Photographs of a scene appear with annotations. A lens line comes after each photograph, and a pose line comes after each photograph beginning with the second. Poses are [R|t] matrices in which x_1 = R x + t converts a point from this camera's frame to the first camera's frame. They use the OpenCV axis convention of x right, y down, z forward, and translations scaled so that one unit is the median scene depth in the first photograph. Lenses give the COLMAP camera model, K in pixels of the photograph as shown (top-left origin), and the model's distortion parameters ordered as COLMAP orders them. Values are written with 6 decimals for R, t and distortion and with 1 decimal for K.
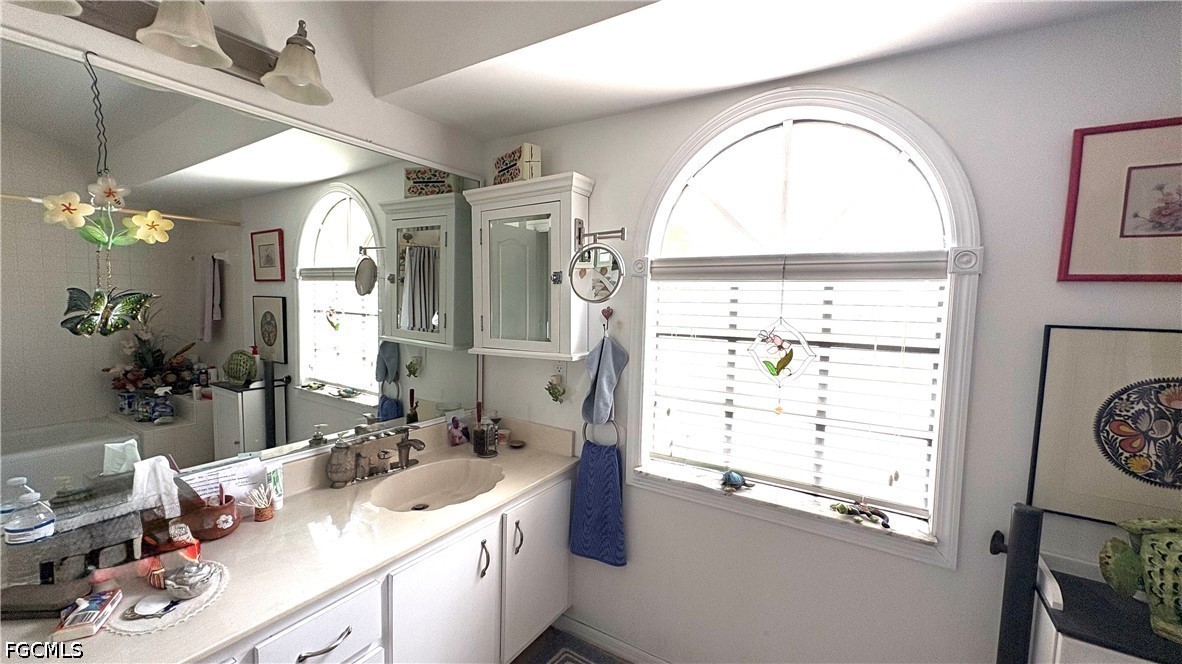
lens RADIAL K [[471.8, 0, 592.0], [0, 471.8, 333.6], [0, 0, 1]] dist [0.003056, 0.000199]
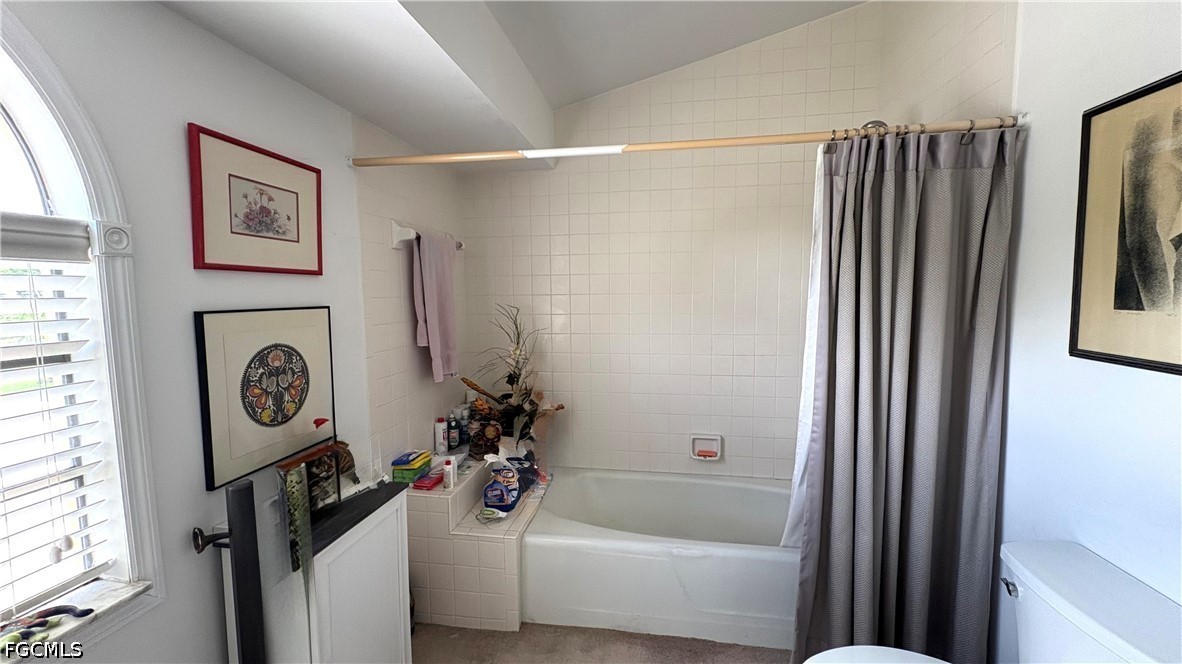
lens RADIAL K [[471.8, 0, 593.2], [0, 471.8, 330.5], [0, 0, 1]] dist [0.003056, 0.000199]
pose [[-0.389664, -0.098482, 0.915676, -0.320756], [0.064972, 0.988849, 0.134000, -0.060820], [-0.918662, 0.111709, -0.378921, 0.627589]]
